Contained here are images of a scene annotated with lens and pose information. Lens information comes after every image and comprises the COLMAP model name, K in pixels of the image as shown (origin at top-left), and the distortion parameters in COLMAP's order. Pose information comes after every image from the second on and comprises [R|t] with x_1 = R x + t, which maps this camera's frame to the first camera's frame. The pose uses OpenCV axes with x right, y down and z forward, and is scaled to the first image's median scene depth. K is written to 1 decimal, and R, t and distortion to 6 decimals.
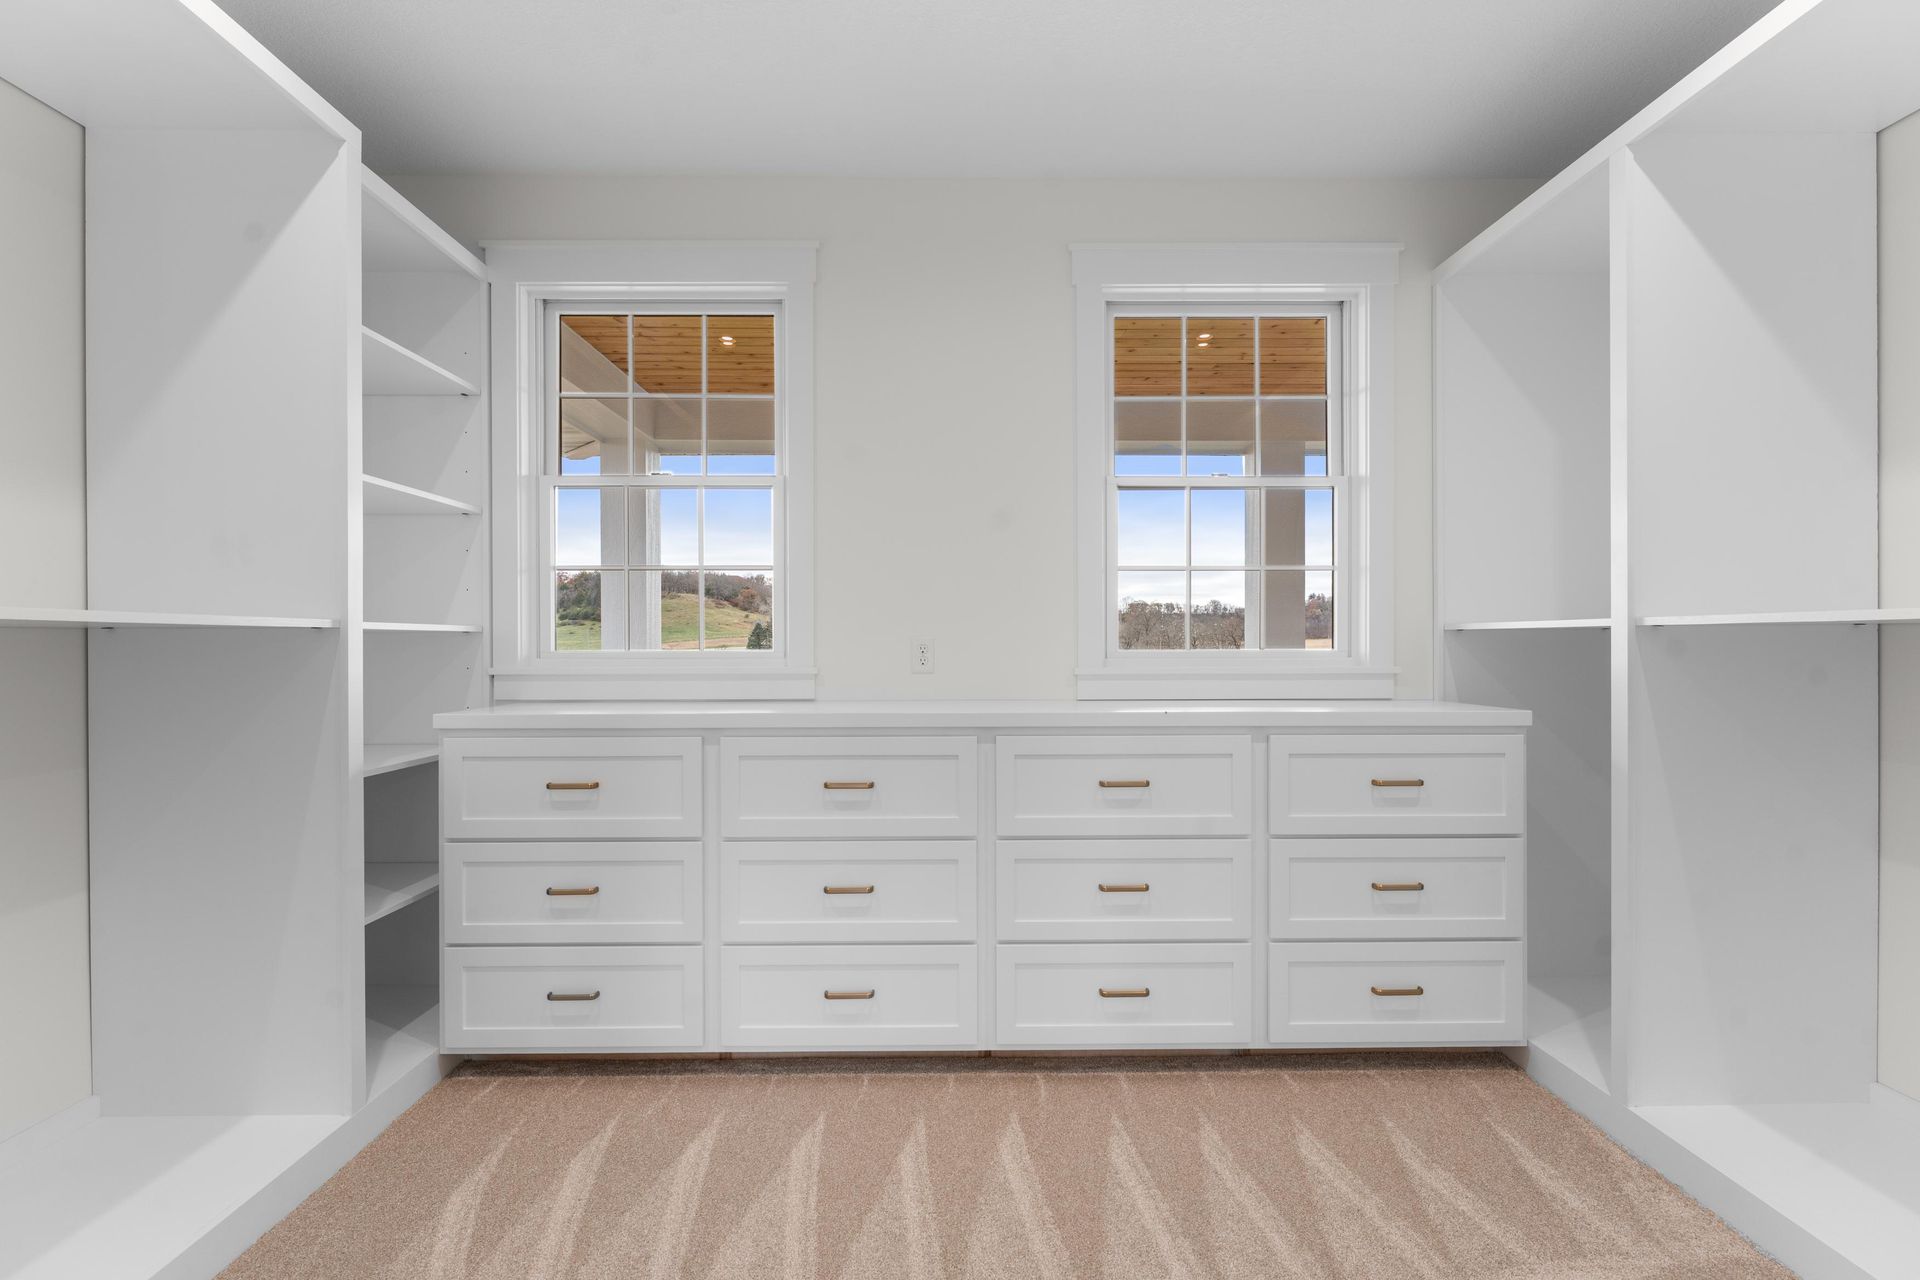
lens RADIAL K [[862.7, 0, 959.4], [0, 862.7, 650.4], [0, 0, 1]] dist [-0.000969, 0.000262]
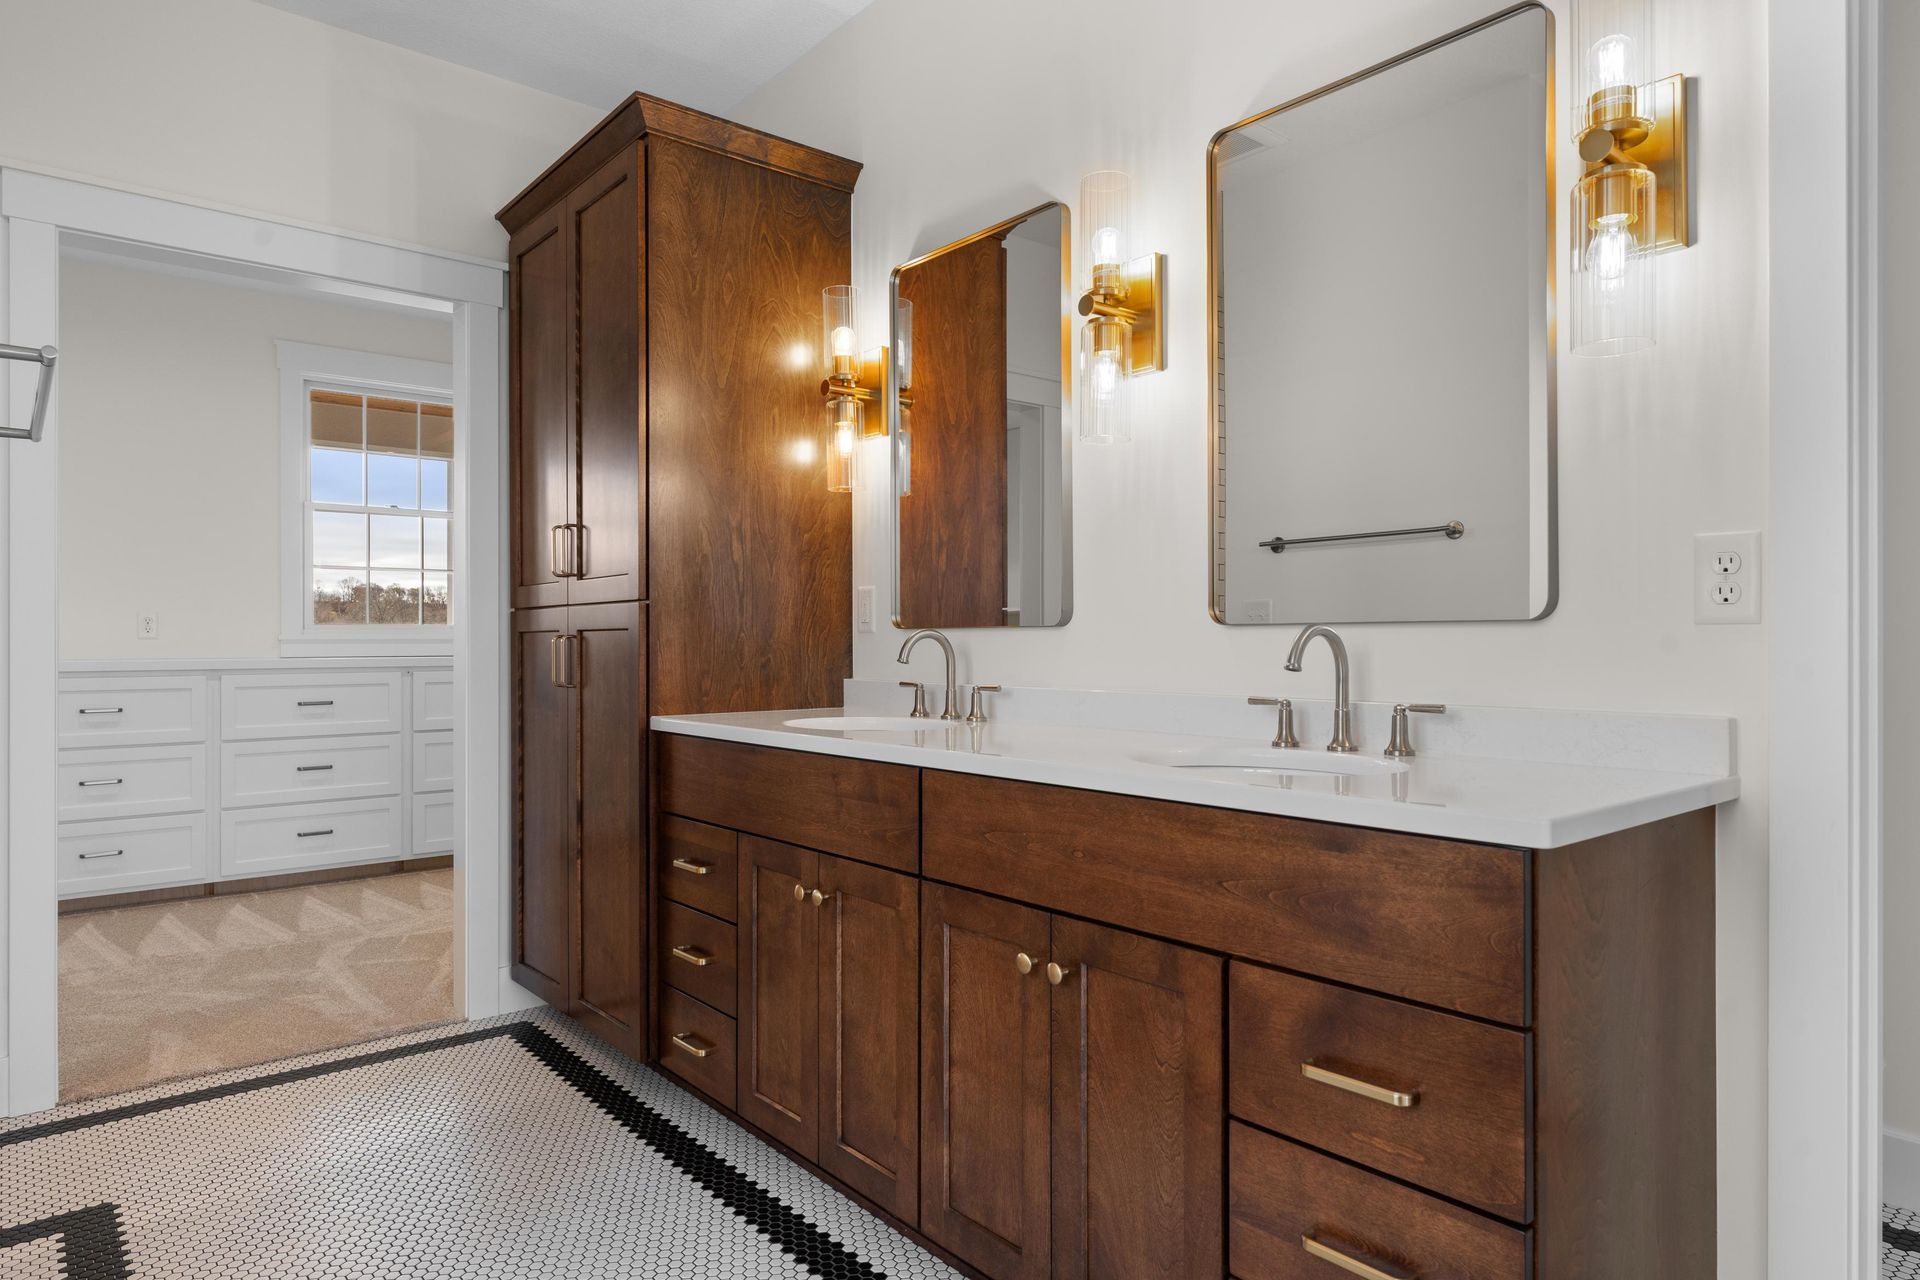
lens RADIAL K [[1135.4, 0, 961.1], [0, 1135.4, 638.8], [0, 0, 1]] dist [0.000663, 0.000953]
pose [[0.769272, 0.001554, 0.638920, -0.195542], [0.007083, 0.999915, -0.010961, 0.054765], [-0.638882, 0.012957, 0.769195, -1.156396]]
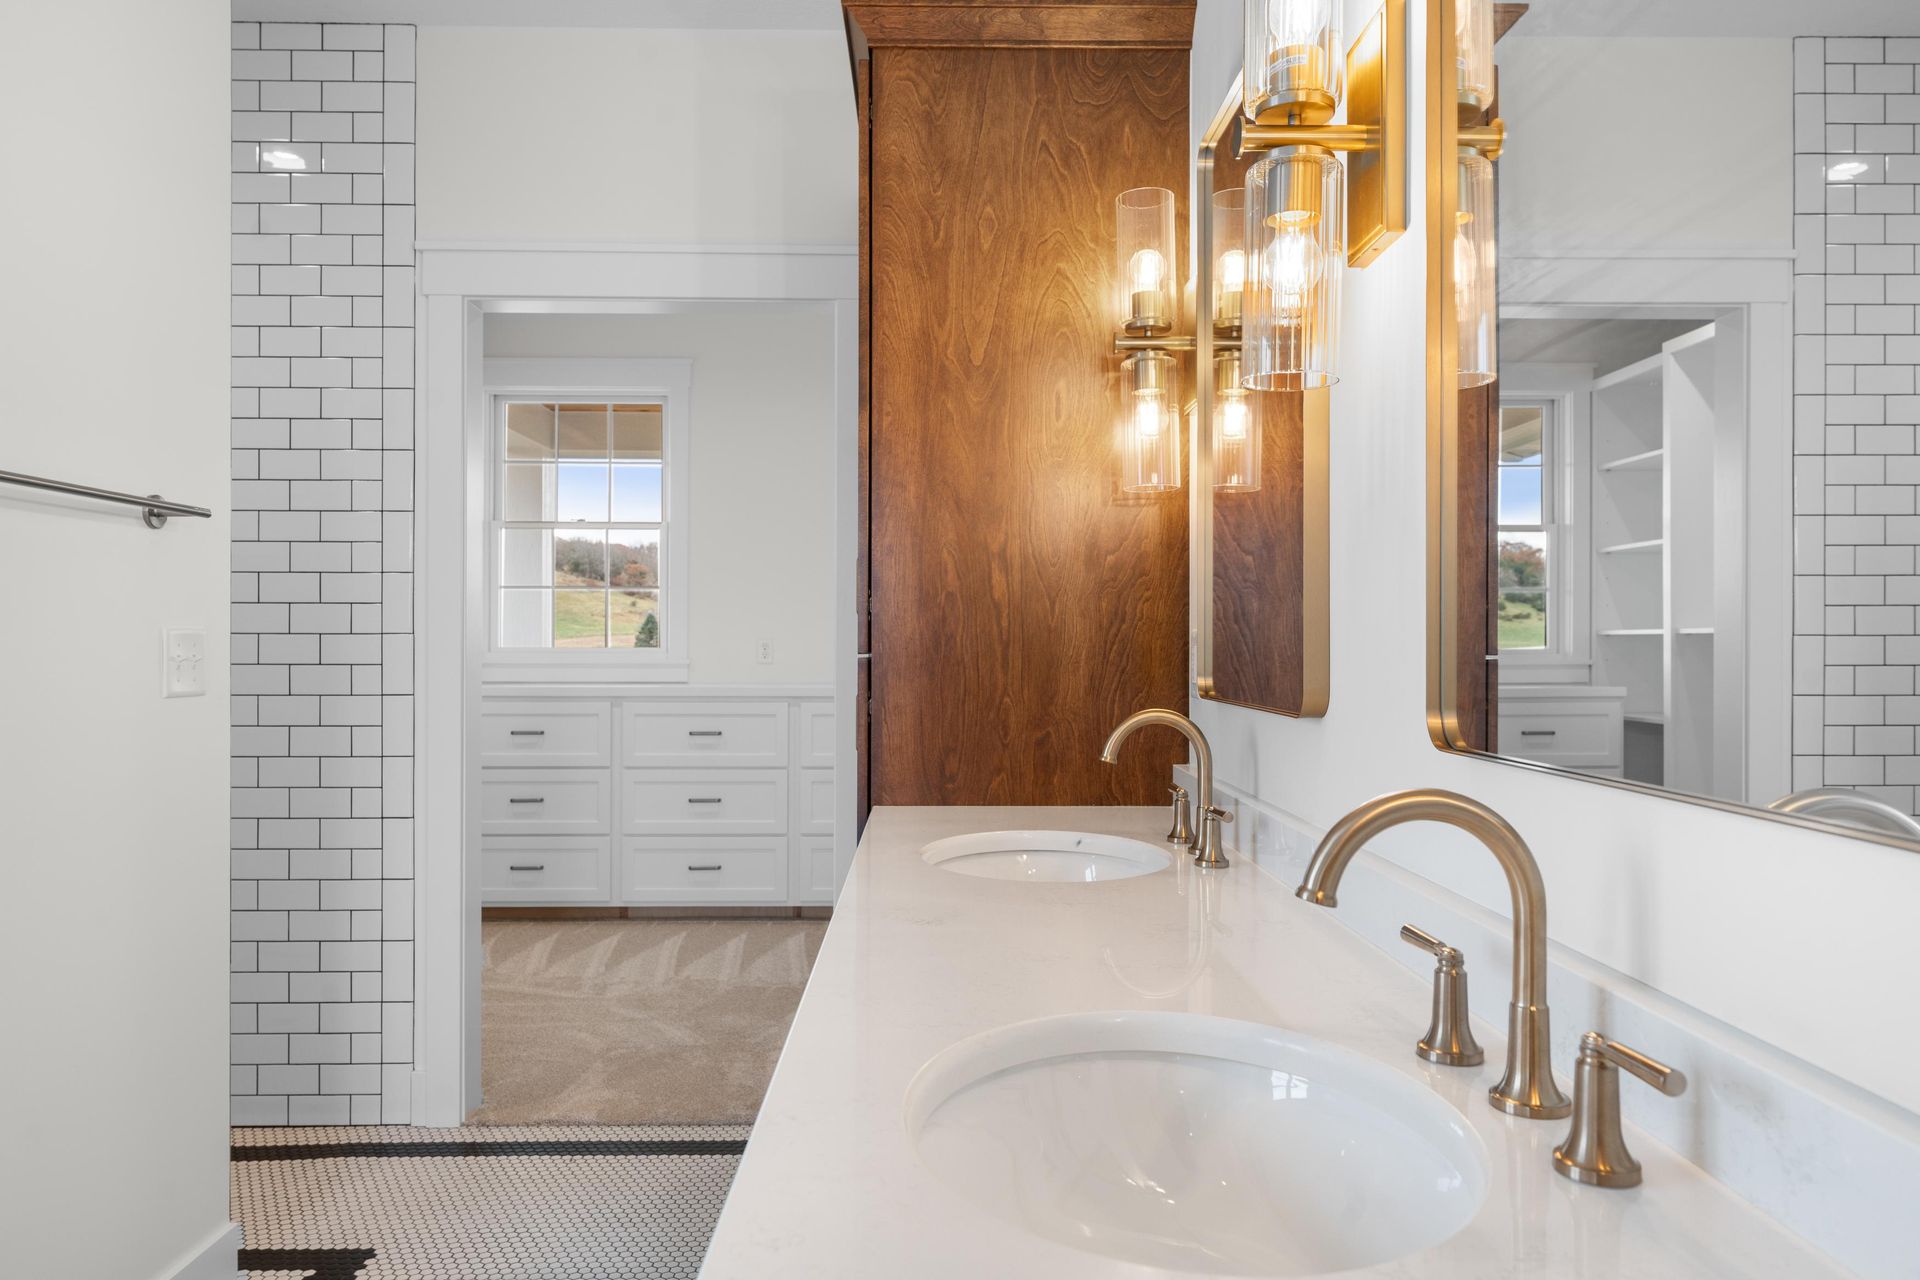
lens RADIAL K [[1283.0, 0, 963.4], [0, 1283.0, 639.6], [0, 0, 1]] dist [0.005064, -0.002168]
pose [[0.999933, 0.004365, 0.010681, 0.256900], [-0.004239, 0.999921, -0.011806, 0.010462], [-0.010732, 0.011760, 0.999873, -1.087450]]
